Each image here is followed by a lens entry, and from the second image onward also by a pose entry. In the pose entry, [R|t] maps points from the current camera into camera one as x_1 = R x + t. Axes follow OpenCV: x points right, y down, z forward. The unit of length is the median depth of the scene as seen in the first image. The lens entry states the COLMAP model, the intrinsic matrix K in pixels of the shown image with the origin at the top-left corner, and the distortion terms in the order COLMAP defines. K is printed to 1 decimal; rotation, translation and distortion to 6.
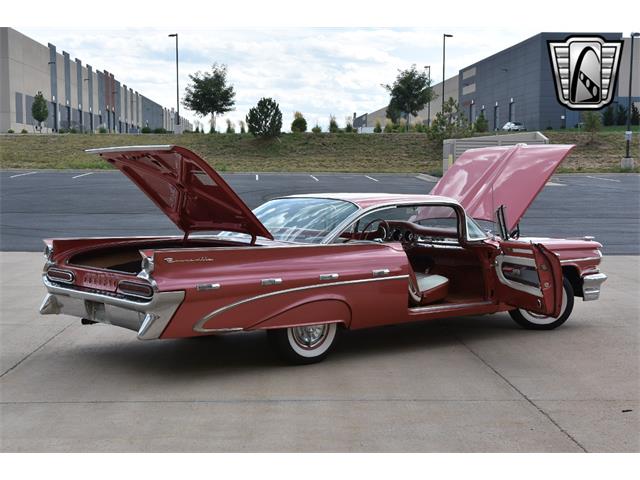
lens RADIAL K [[1170.9, 0, 353.1], [0, 1170.9, 239.7], [0, 0, 1]] dist [0.004569, 0.087474]
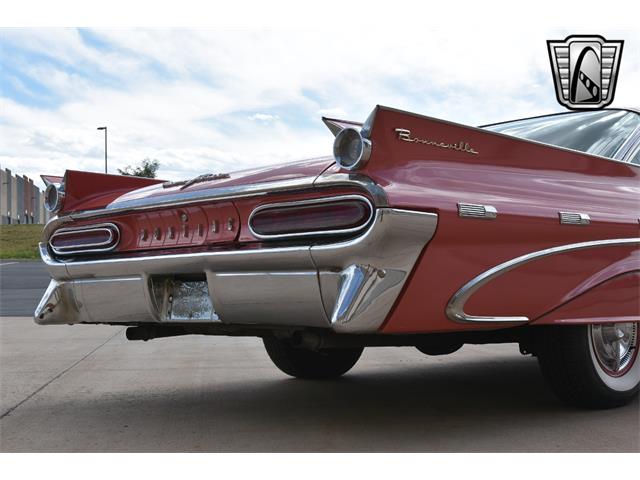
lens RADIAL K [[956.6, 0, 320.0], [0, 956.6, 240.0], [0, 0, 1]] dist [0.011499, -0.002854]
pose [[0.992809, -0.007128, 0.119493, -0.160207], [0.023606, 0.990281, -0.137063, 0.070031], [-0.117355, 0.138899, 0.983329, 0.480414]]
